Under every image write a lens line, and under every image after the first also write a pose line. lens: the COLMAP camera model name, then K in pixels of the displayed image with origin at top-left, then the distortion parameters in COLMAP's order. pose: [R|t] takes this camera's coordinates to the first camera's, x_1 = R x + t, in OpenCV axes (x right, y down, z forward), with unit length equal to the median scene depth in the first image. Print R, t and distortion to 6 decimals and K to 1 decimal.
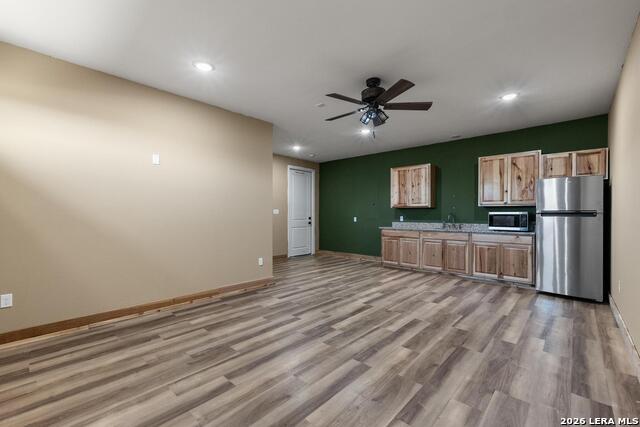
lens RADIAL K [[279.9, 0, 318.7], [0, 279.9, 214.1], [0, 0, 1]] dist [-0.001303, 0.000025]
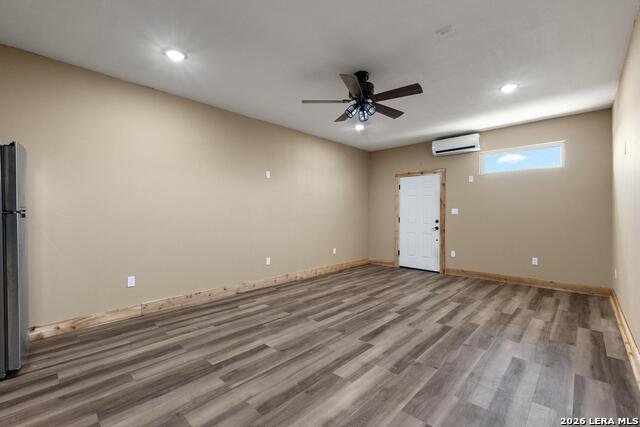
lens RADIAL K [[279.9, 0, 321.5], [0, 279.9, 214.3], [0, 0, 1]] dist [-0.001303, 0.000025]
pose [[-0.999989, -0.001816, 0.004398, 0.332678], [-0.001822, 0.999997, -0.001382, 0.002295], [-0.004395, -0.001390, -0.999989, 1.985881]]
